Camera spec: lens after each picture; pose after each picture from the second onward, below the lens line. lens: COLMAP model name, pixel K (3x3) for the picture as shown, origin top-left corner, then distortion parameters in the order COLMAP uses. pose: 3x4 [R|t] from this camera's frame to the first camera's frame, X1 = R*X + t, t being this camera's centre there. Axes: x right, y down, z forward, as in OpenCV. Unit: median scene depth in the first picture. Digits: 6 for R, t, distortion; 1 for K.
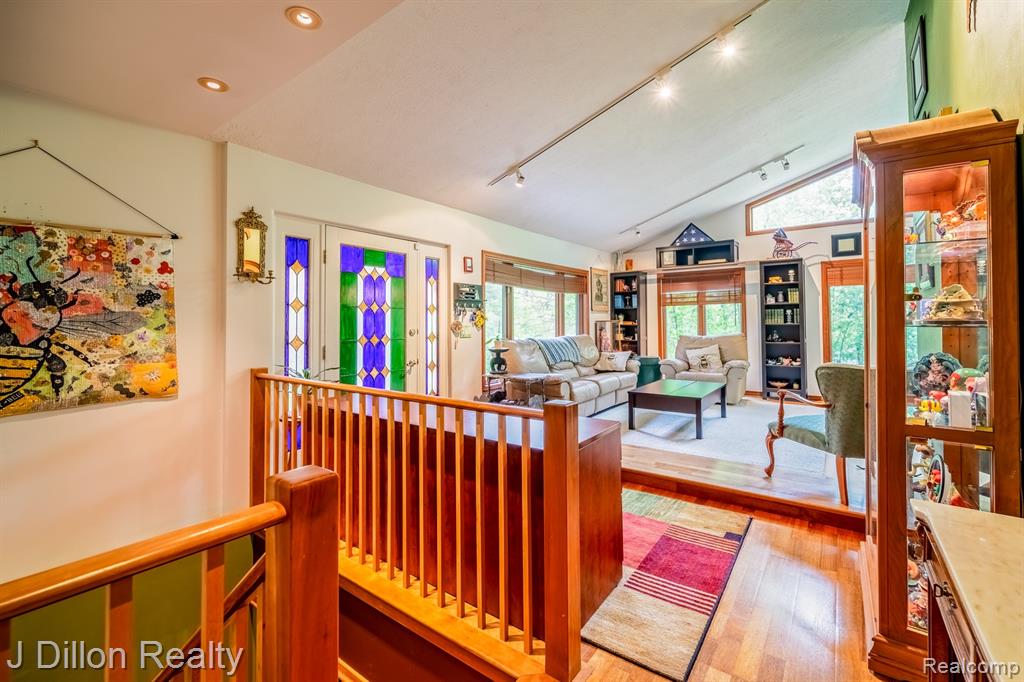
lens RADIAL K [[429.6, 0, 507.7], [0, 429.6, 309.1], [0, 0, 1]] dist [0.000173, -0.000053]
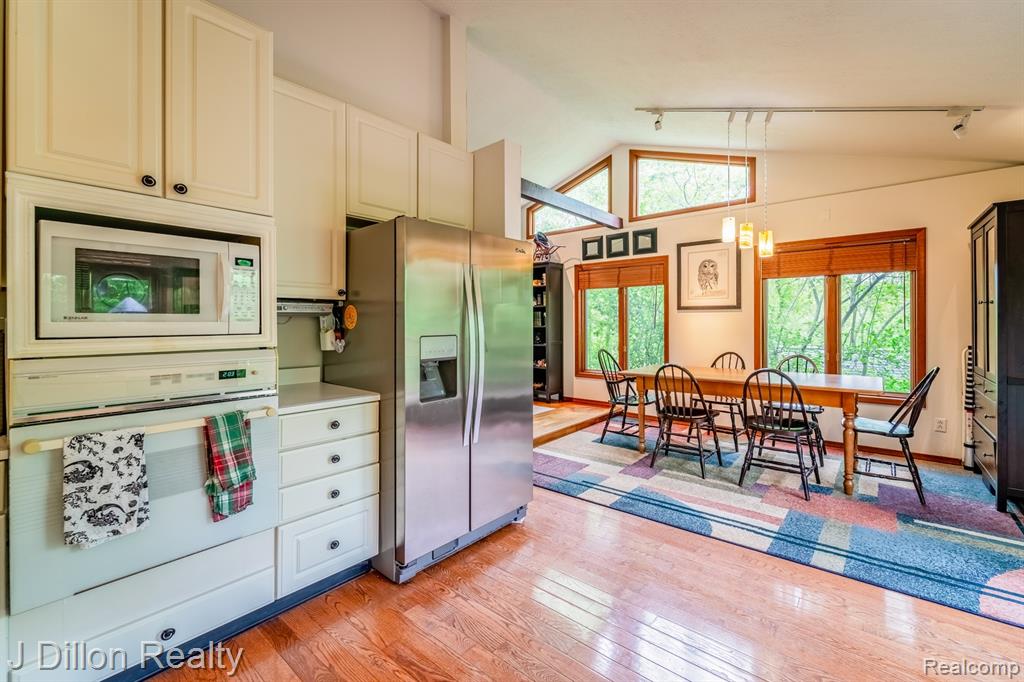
lens RADIAL K [[428.0, 0, 509.7], [0, 428.0, 318.7], [0, 0, 1]] dist [-0.000557, -0.000086]
pose [[0.998246, 0.006428, -0.058854, 0.617391], [-0.005121, 0.999738, 0.022330, -0.005595], [0.058982, -0.021990, 0.998017, -0.017917]]
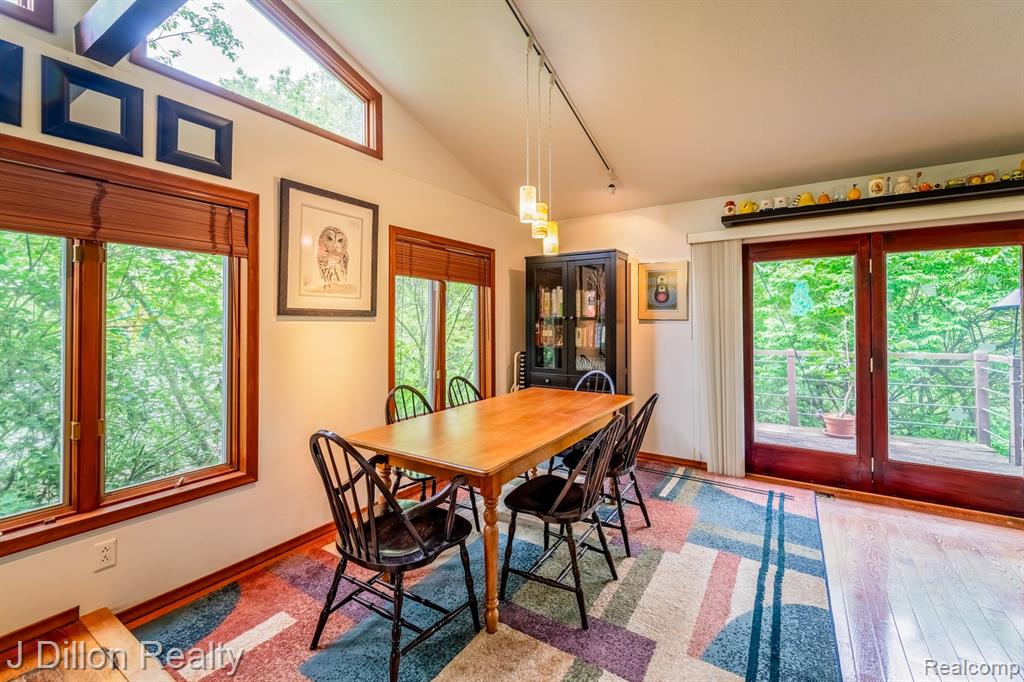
lens RADIAL K [[435.2, 0, 513.3], [0, 435.2, 317.2], [0, 0, 1]] dist [-0.000519, -0.000215]
pose [[-0.073016, 0.022089, 0.997086, 0.474775], [-0.025251, 0.999393, -0.023989, 0.000291], [-0.997011, -0.026929, -0.072414, 0.638978]]
